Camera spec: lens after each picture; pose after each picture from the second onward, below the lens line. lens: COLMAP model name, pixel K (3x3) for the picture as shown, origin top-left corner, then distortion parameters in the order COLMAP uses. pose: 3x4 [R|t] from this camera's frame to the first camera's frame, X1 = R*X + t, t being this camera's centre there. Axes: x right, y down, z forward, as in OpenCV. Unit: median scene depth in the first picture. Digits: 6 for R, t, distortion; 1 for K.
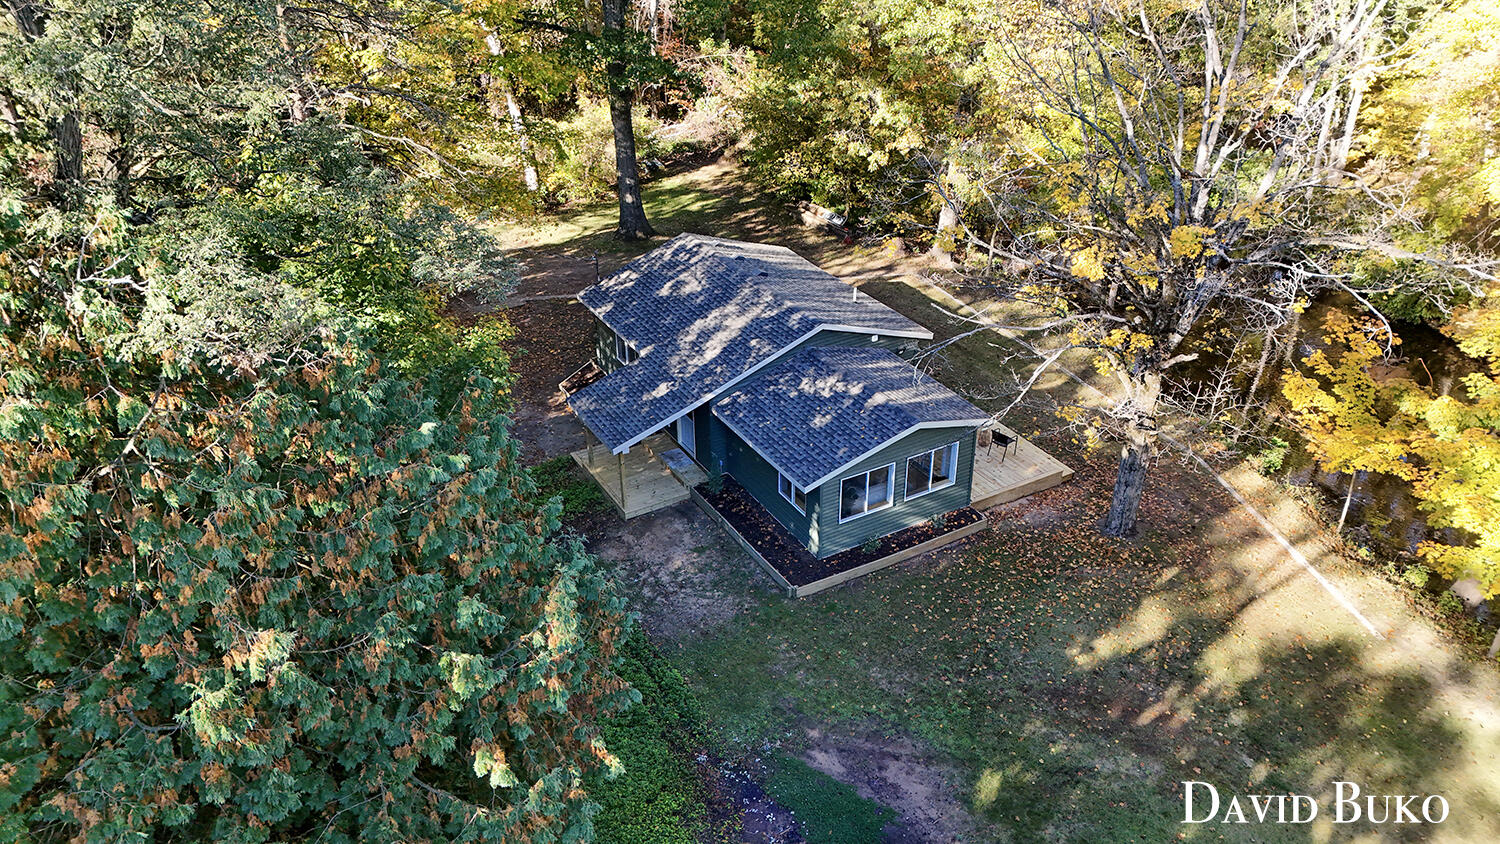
lens RADIAL K [[1088.8, 0, 750.0], [0, 1088.8, 422.0], [0, 0, 1]] dist [0.100844, -0.111760]
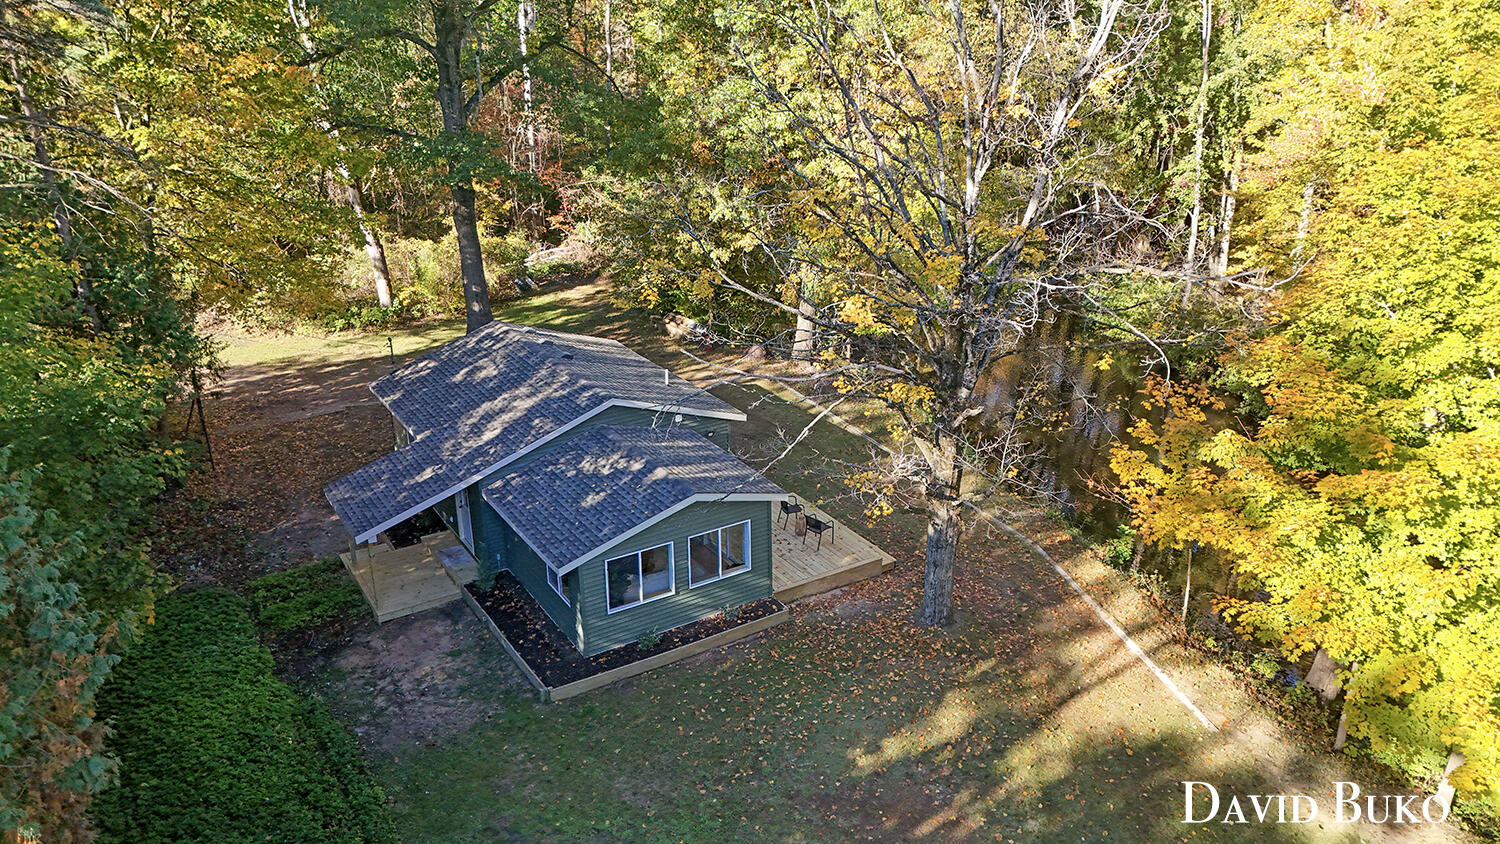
lens RADIAL K [[1088.8, 0, 750.0], [0, 1088.8, 422.0], [0, 0, 1]] dist [0.100844, -0.111760]
pose [[0.999524, -0.013895, 0.027548, 0.159372], [0.017897, 0.988400, -0.150817, 0.069326], [-0.025133, 0.151238, 0.988178, 0.101961]]
